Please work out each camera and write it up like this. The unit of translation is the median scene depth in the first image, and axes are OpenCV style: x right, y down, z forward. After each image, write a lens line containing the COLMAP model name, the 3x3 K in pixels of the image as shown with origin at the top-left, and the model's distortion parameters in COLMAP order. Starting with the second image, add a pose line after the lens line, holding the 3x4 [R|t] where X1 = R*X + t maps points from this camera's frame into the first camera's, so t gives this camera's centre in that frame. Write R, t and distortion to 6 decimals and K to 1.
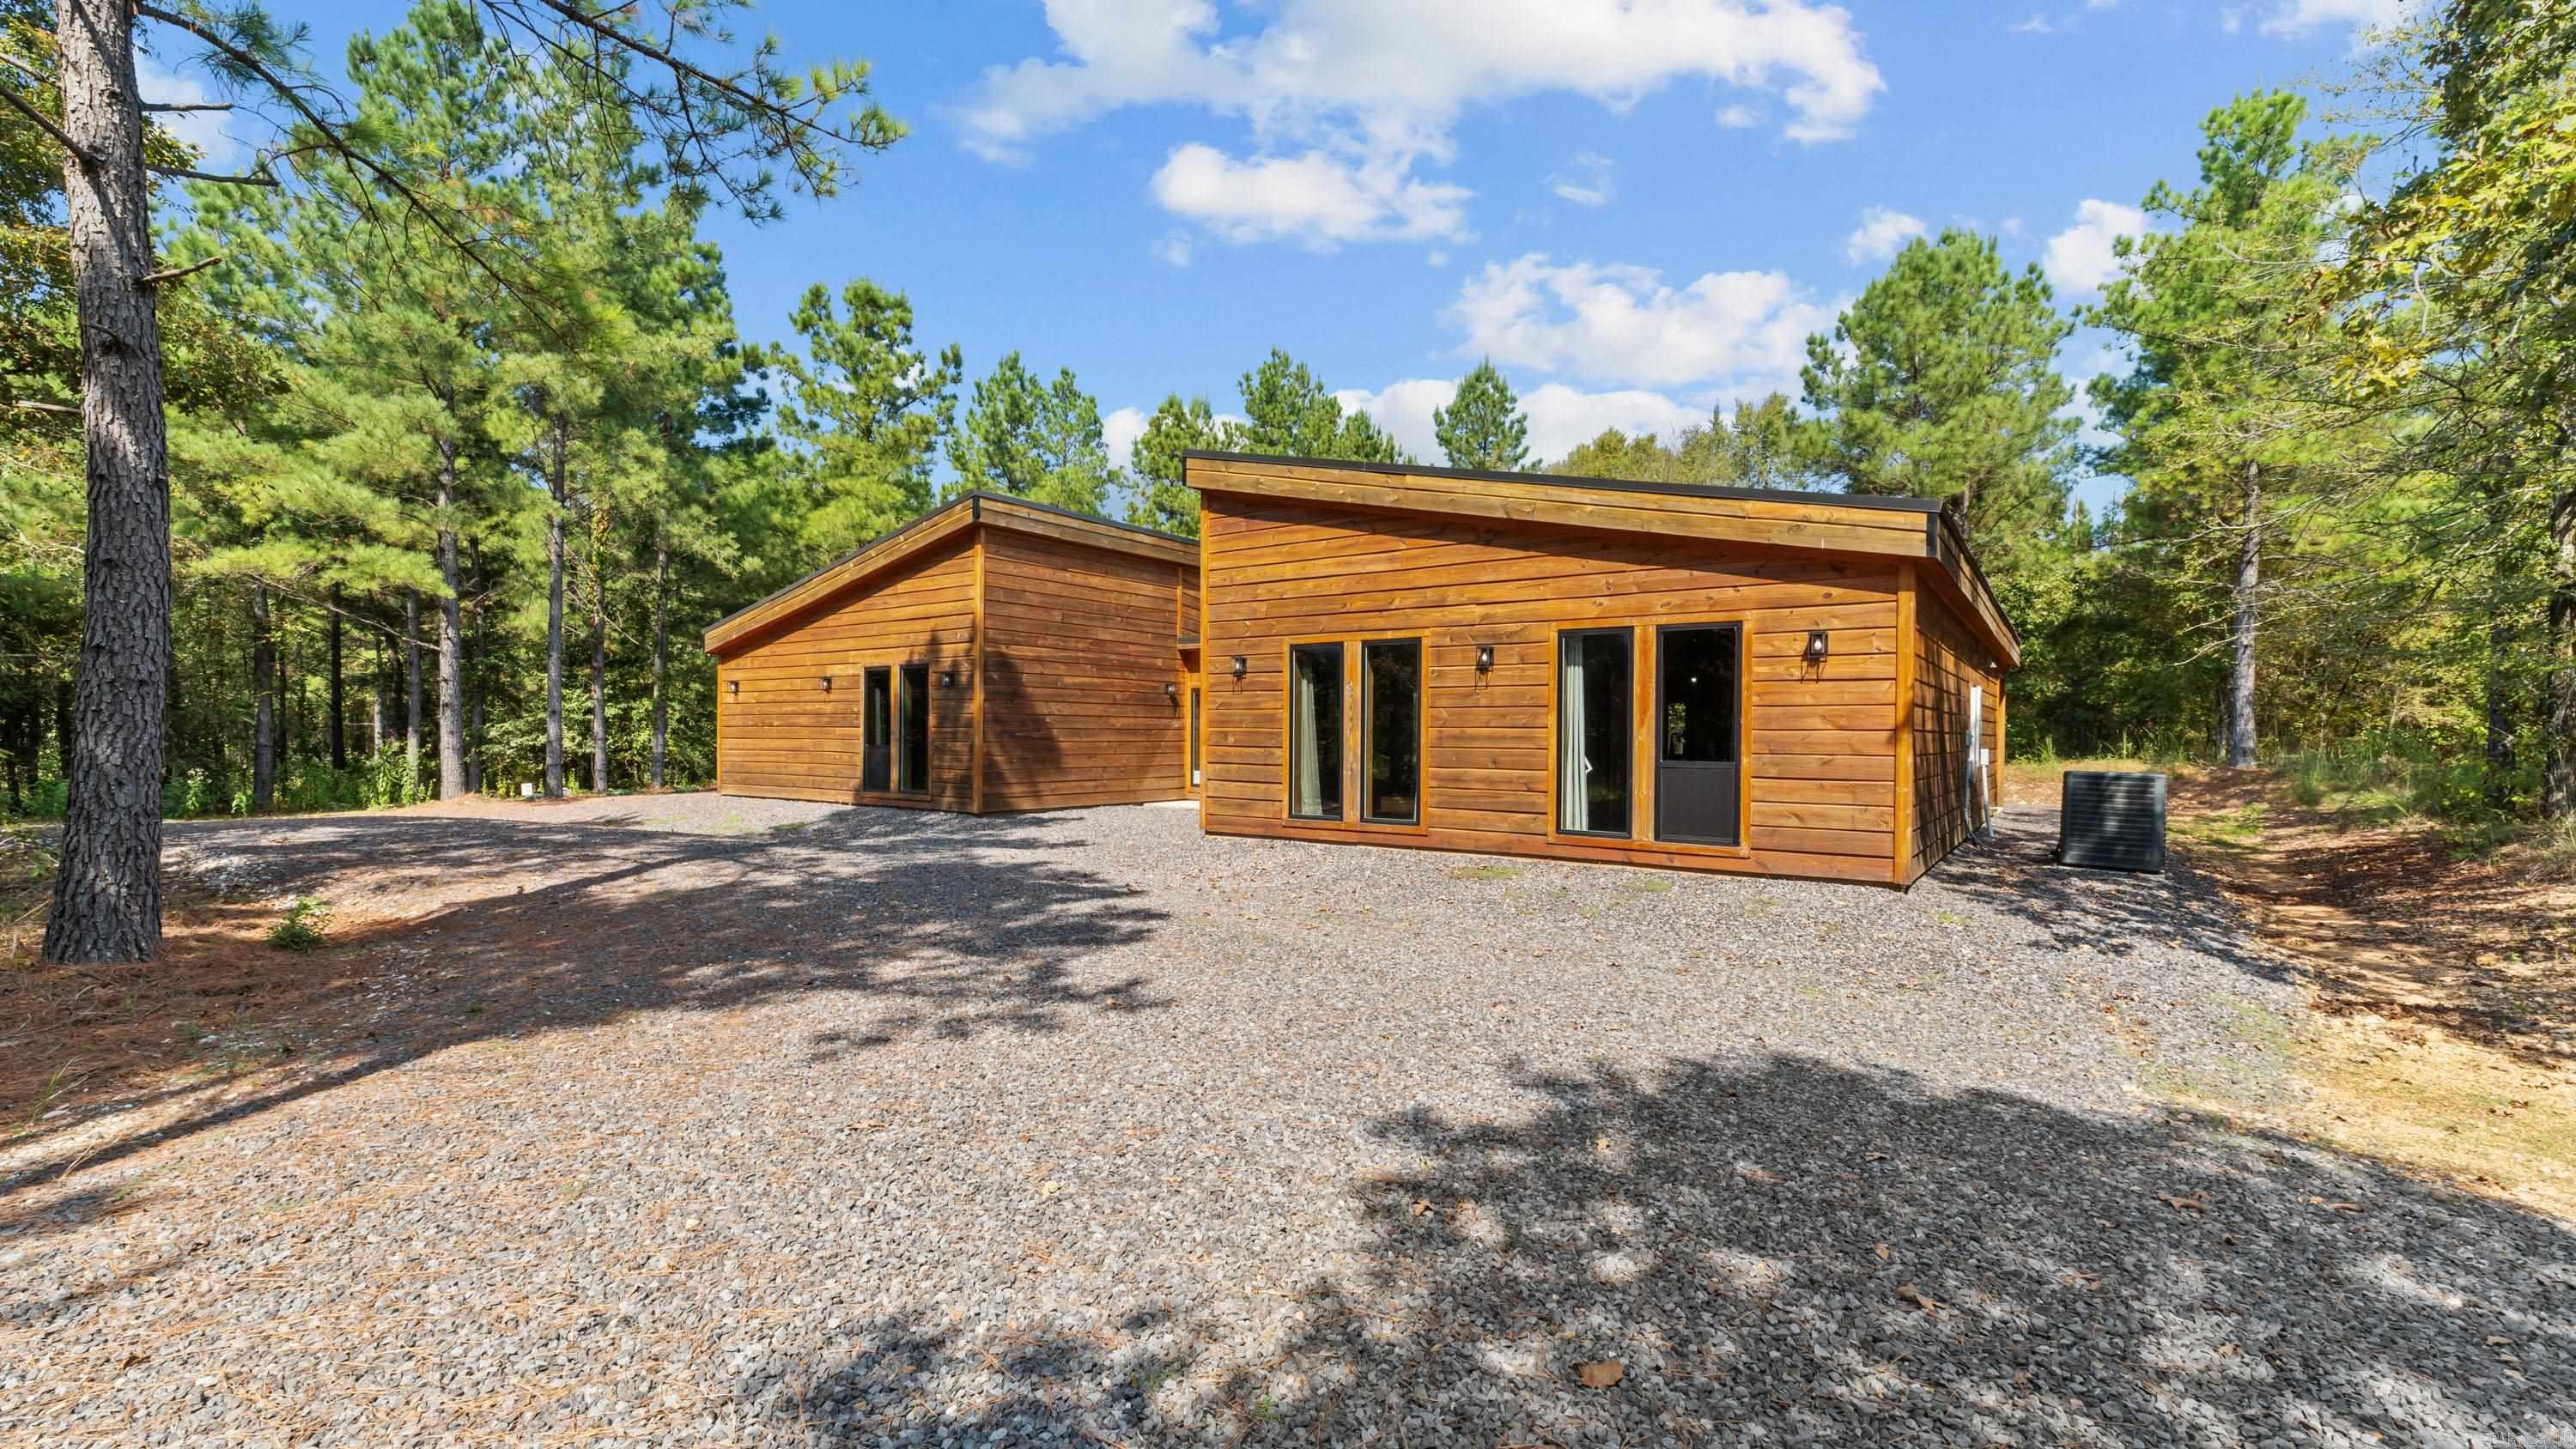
lens RADIAL K [[1093.9, 0, 1289.7], [0, 1093.9, 733.3], [0, 0, 1]] dist [0.005033, -0.000362]
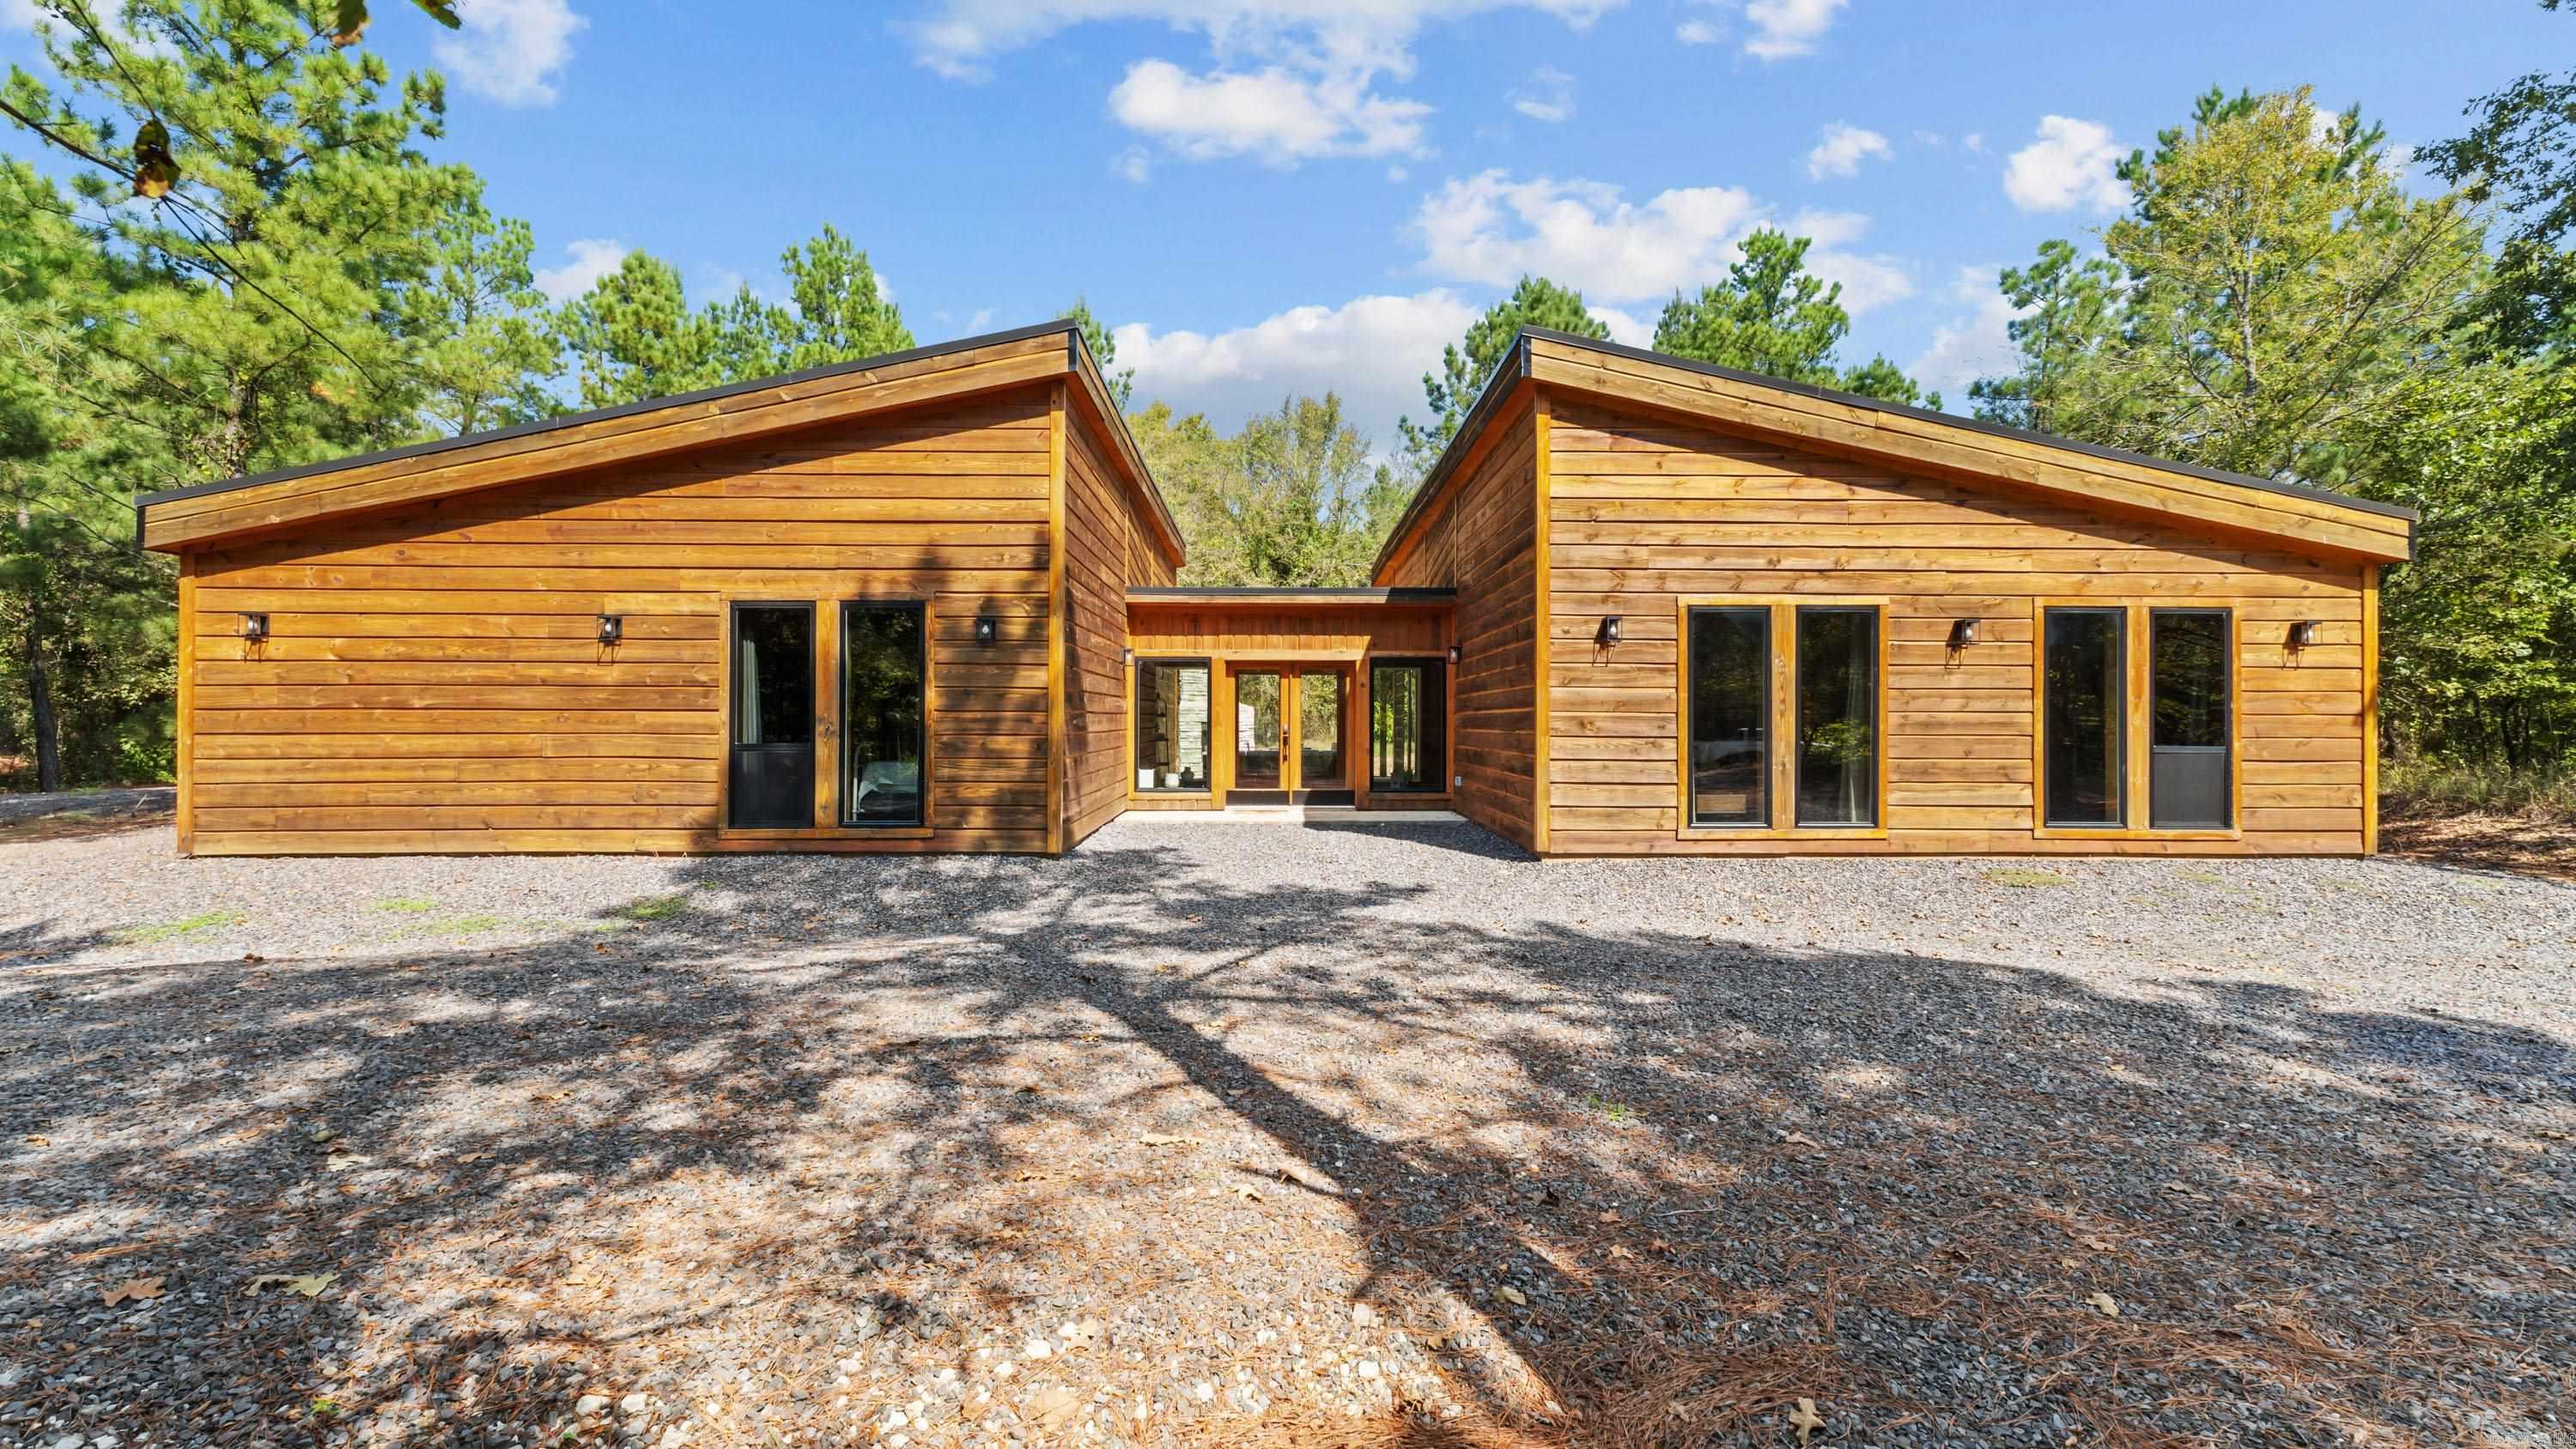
lens RADIAL K [[1093.9, 0, 1286.9], [0, 1093.9, 716.2], [0, 0, 1]] dist [0.005033, -0.000362]
pose [[0.795058, -0.002535, 0.606528, -0.725377], [0.002441, 0.999997, 0.000979, -0.003821], [-0.606529, 0.000702, 0.795061, 0.576352]]
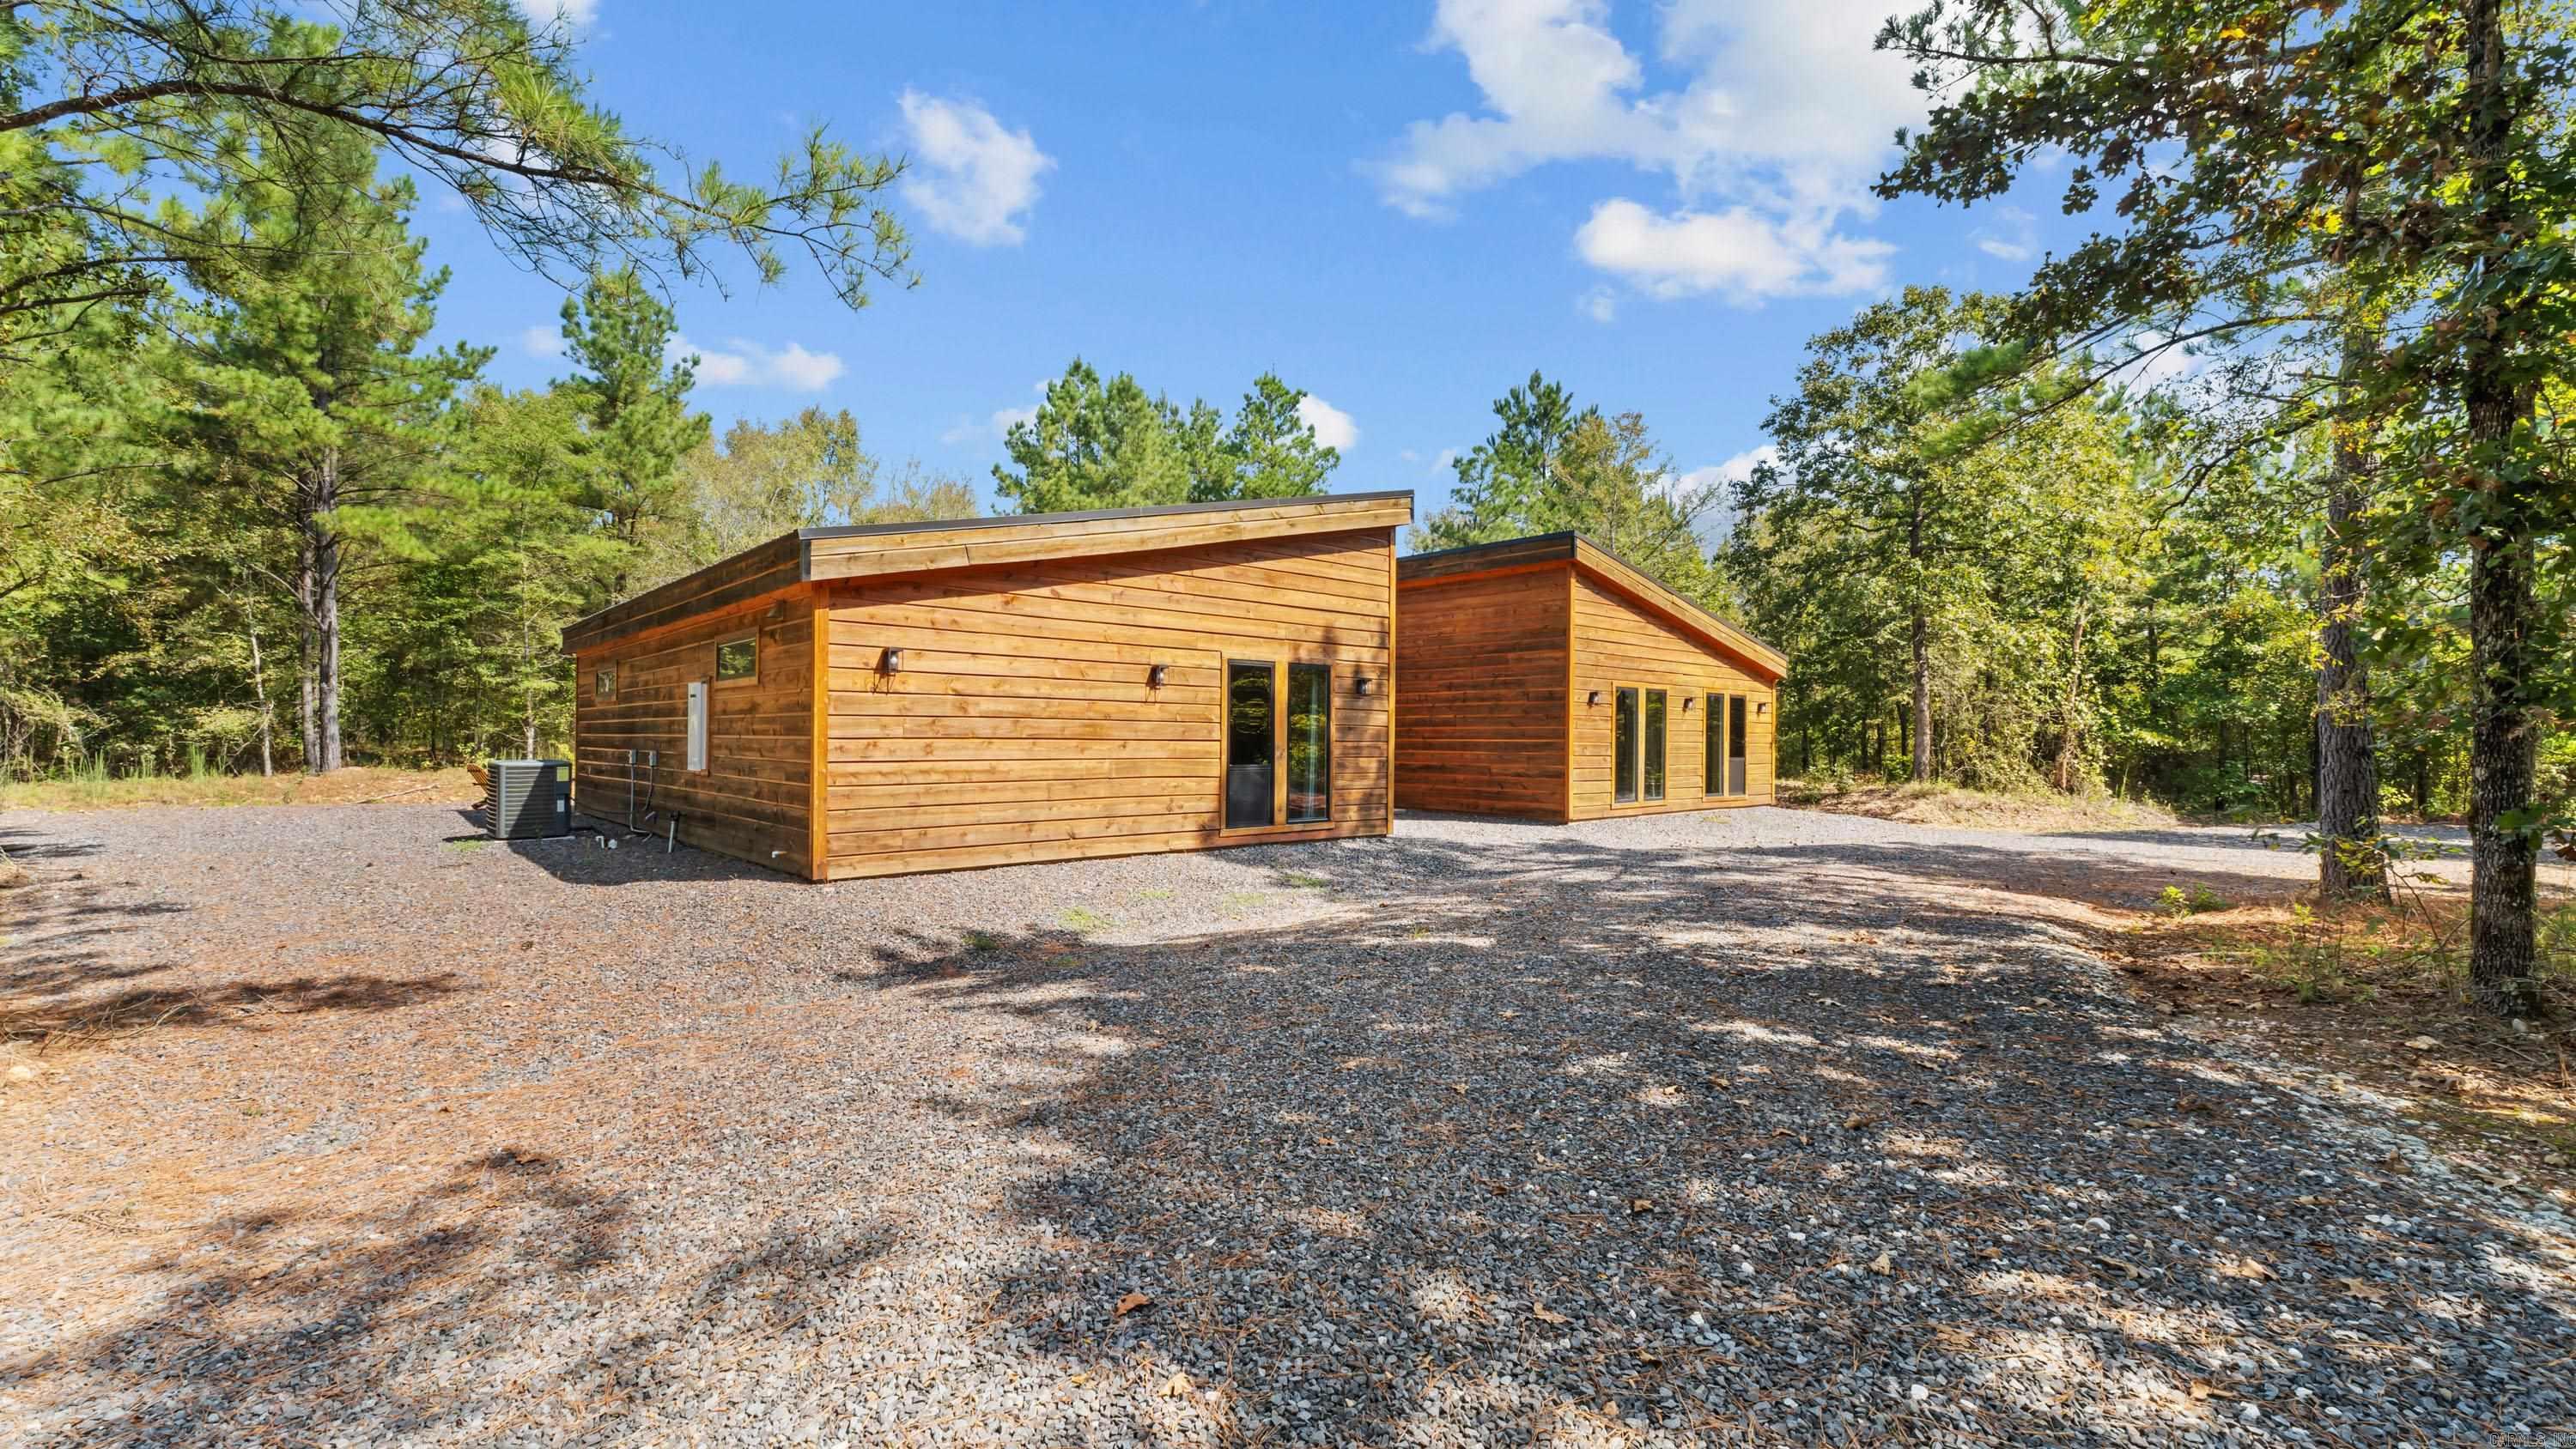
lens RADIAL K [[1093.9, 0, 1309.7], [0, 1093.9, 733.7], [0, 0, 1]] dist [0.005033, -0.000362]
pose [[0.186697, 0.001494, 0.982416, -1.593336], [-0.002940, 0.999995, -0.000962, -0.014097], [-0.982413, -0.002709, 0.186700, 1.174676]]
